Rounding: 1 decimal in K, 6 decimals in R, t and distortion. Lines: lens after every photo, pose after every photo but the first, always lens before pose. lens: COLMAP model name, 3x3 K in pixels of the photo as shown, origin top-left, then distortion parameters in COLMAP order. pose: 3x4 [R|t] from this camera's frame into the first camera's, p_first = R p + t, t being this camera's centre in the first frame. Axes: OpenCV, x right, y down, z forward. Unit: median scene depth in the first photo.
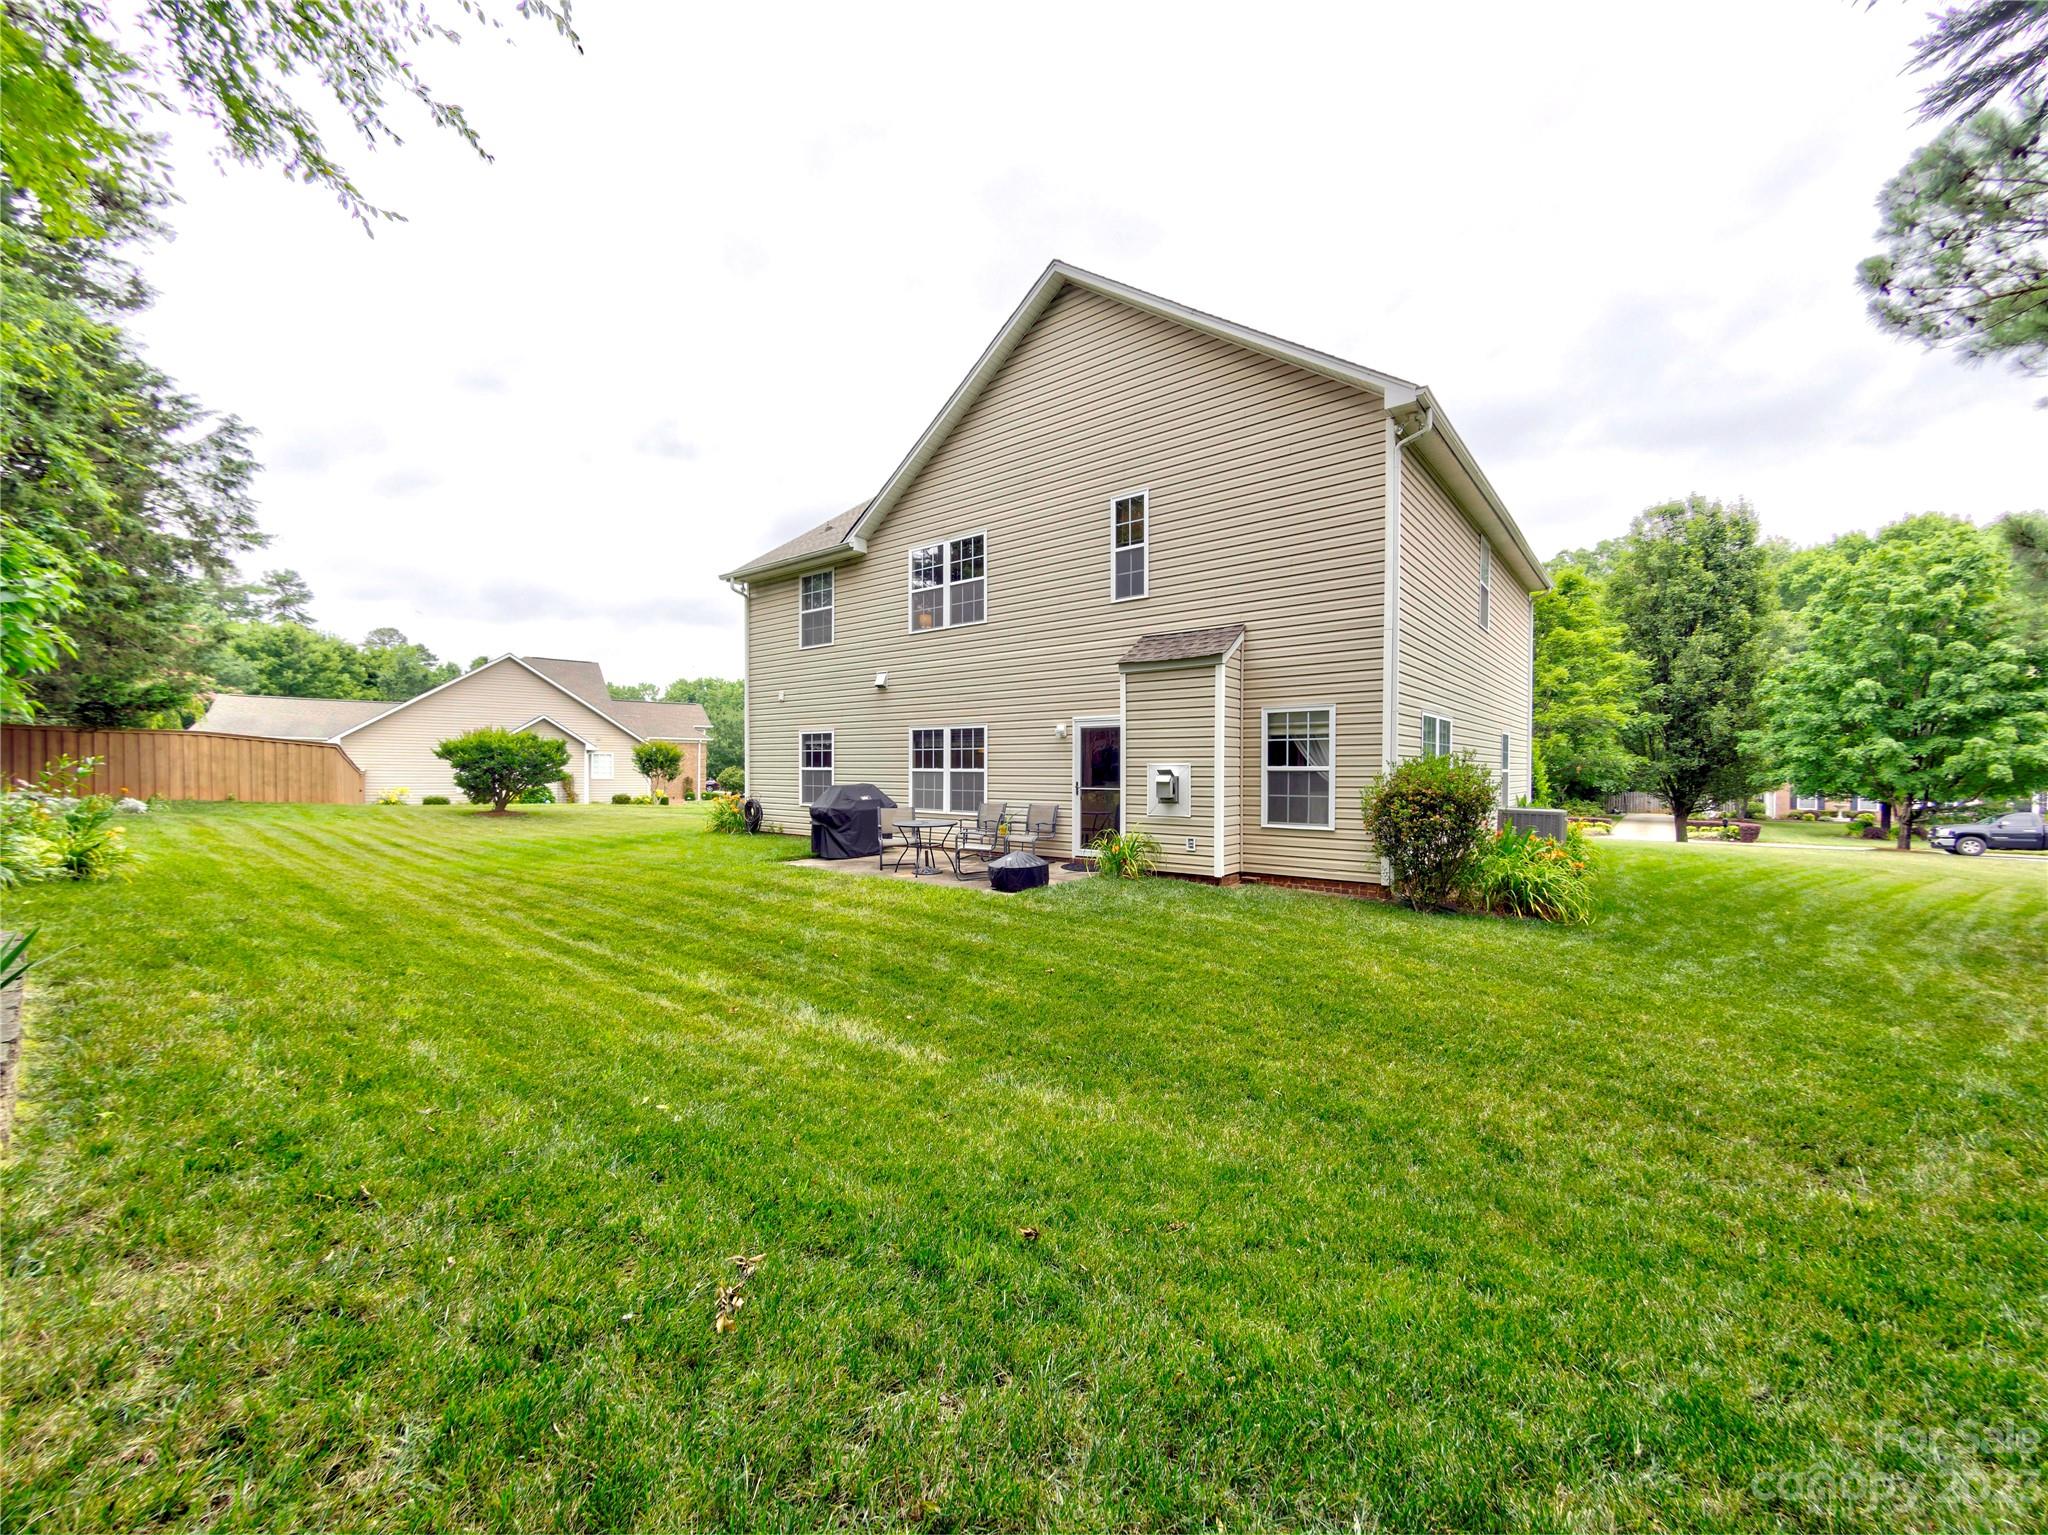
lens RADIAL K [[922.6, 0, 1023.7], [0, 922.6, 770.7], [0, 0, 1]] dist [-0.004398, -0.000291]
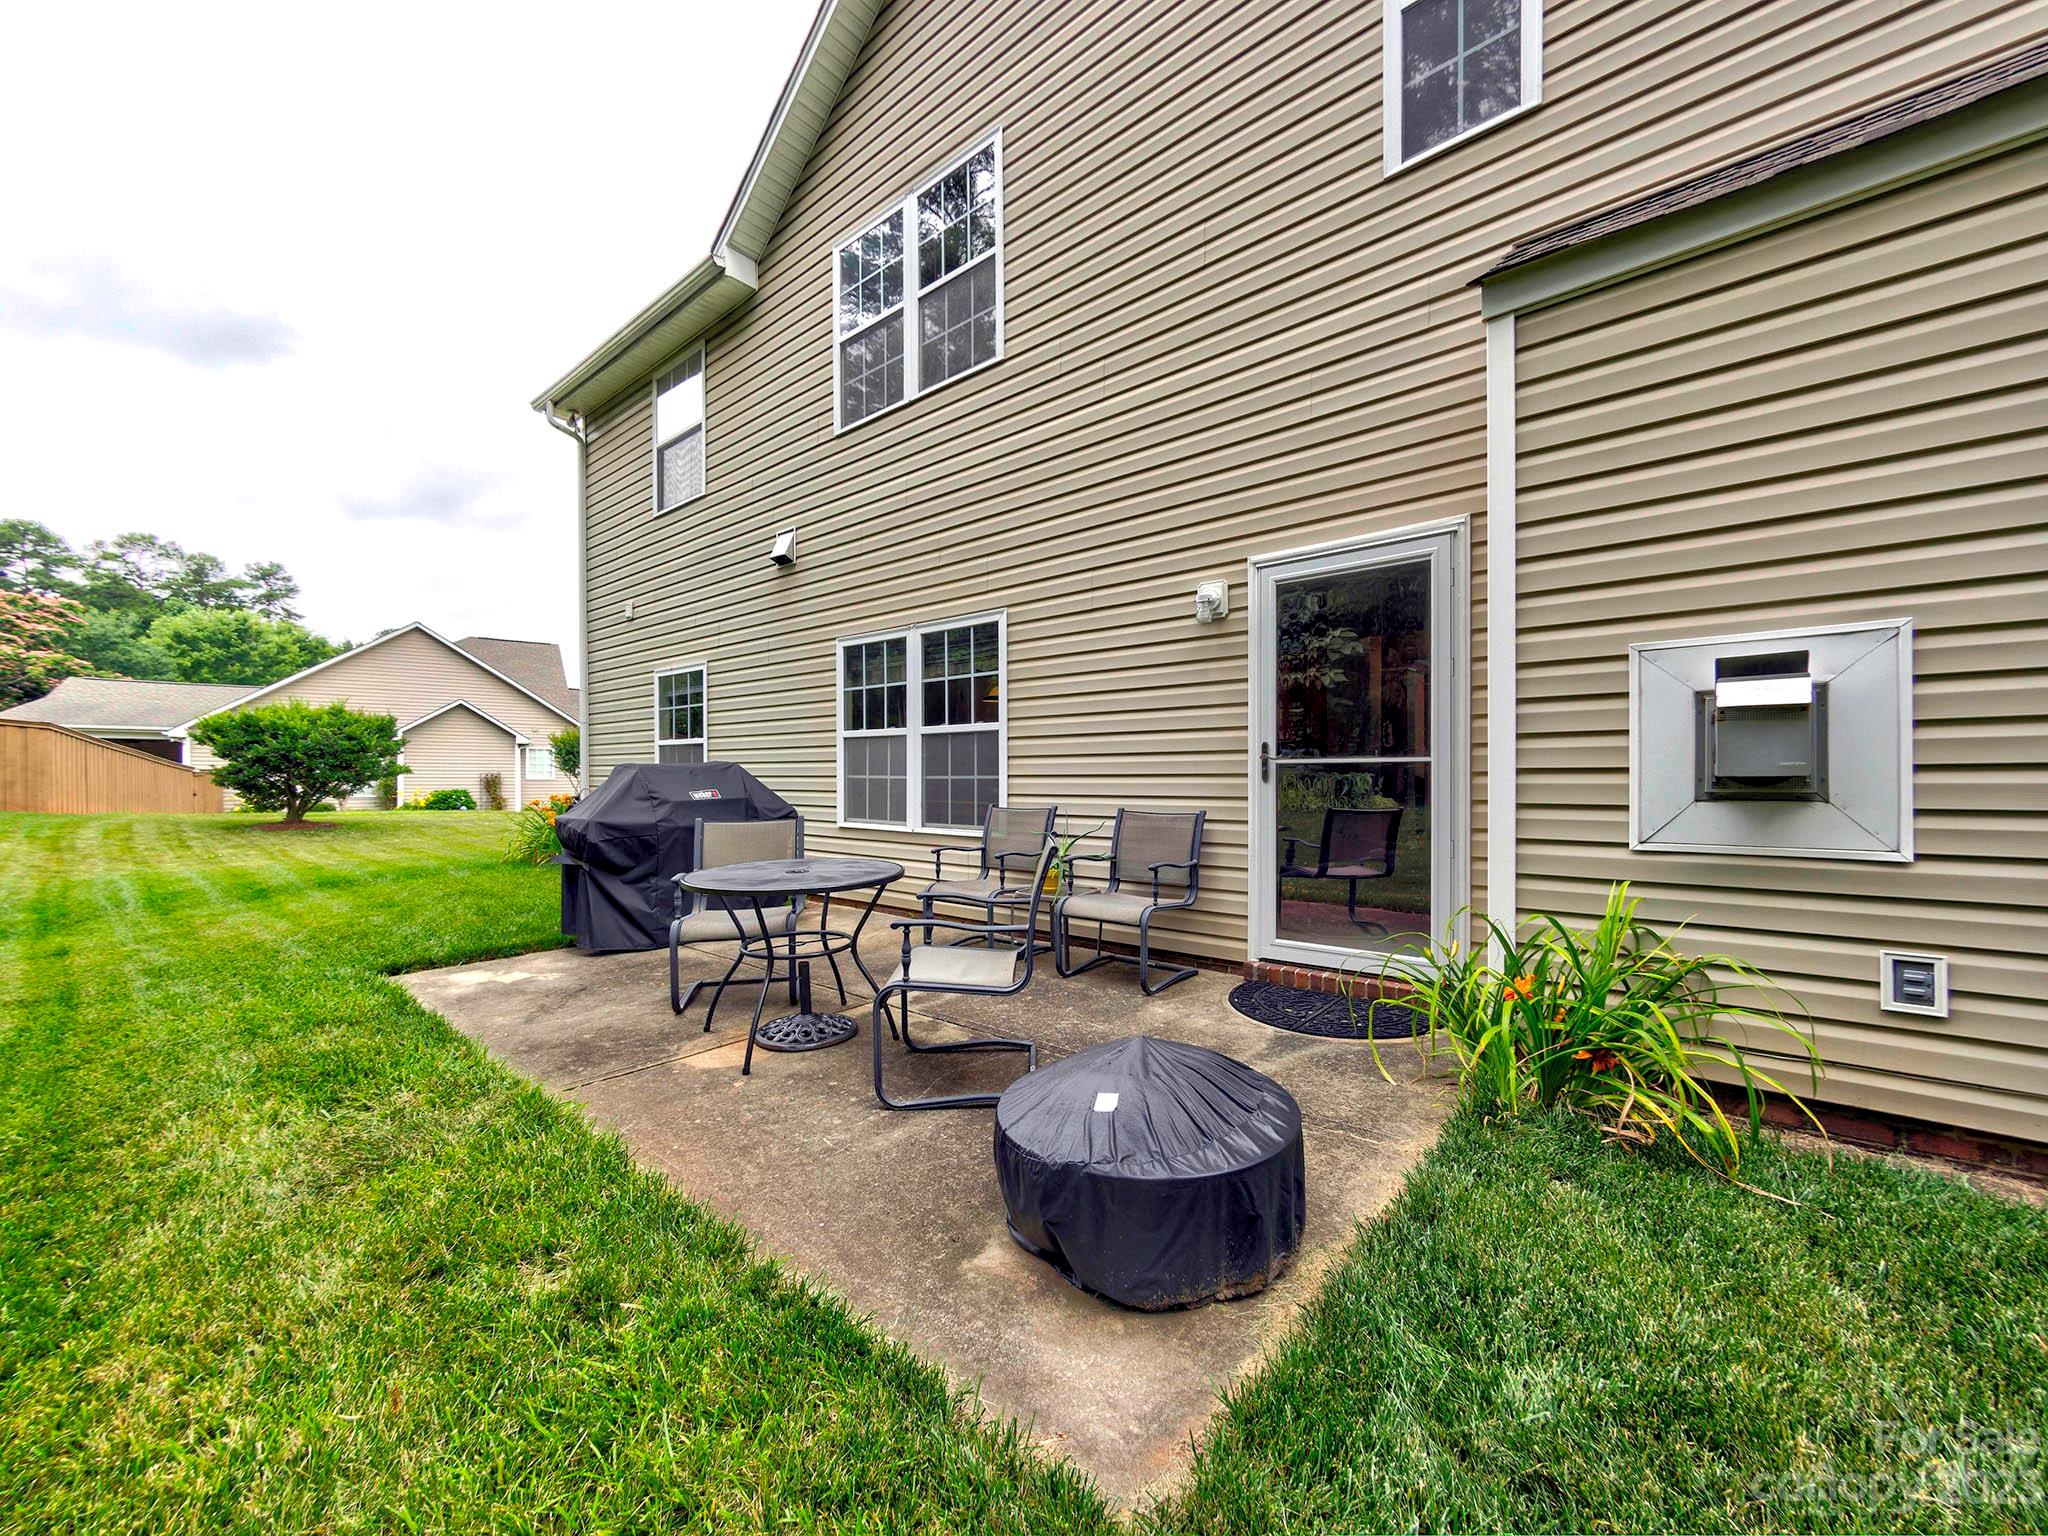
lens RADIAL K [[922.6, 0, 1023.7], [0, 922.6, 771.9], [0, 0, 1]] dist [-0.004398, -0.000291]
pose [[0.999327, -0.005352, -0.036285, -0.016747], [0.005174, 0.999974, -0.005004, 0.020979], [0.036311, 0.004813, 0.999329, 0.571945]]
